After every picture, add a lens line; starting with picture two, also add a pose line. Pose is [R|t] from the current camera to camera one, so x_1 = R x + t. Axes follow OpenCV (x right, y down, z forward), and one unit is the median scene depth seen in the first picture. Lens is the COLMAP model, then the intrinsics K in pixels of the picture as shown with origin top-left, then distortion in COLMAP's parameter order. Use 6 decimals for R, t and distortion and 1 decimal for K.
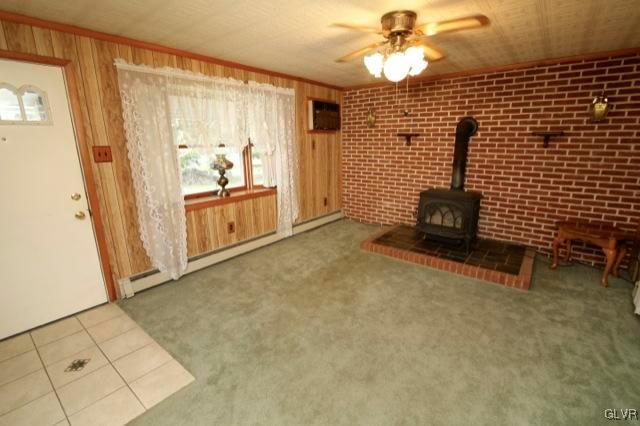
lens RADIAL K [[291.4, 0, 321.6], [0, 291.4, 213.2], [0, 0, 1]] dist [-0.018320, -0.000165]
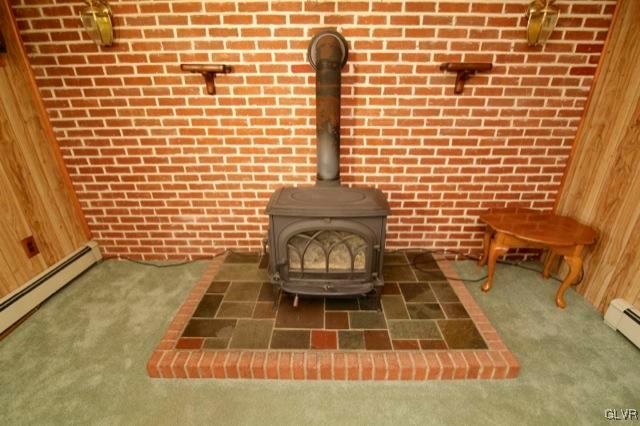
lens RADIAL K [[291.4, 0, 321.9], [0, 291.4, 214.8], [0, 0, 1]] dist [-0.018320, -0.000165]
pose [[0.789368, -0.240749, 0.564746, 0.156217], [0.149048, 0.967532, 0.204126, -0.135478], [-0.595553, -0.076956, 0.799622, 0.606493]]
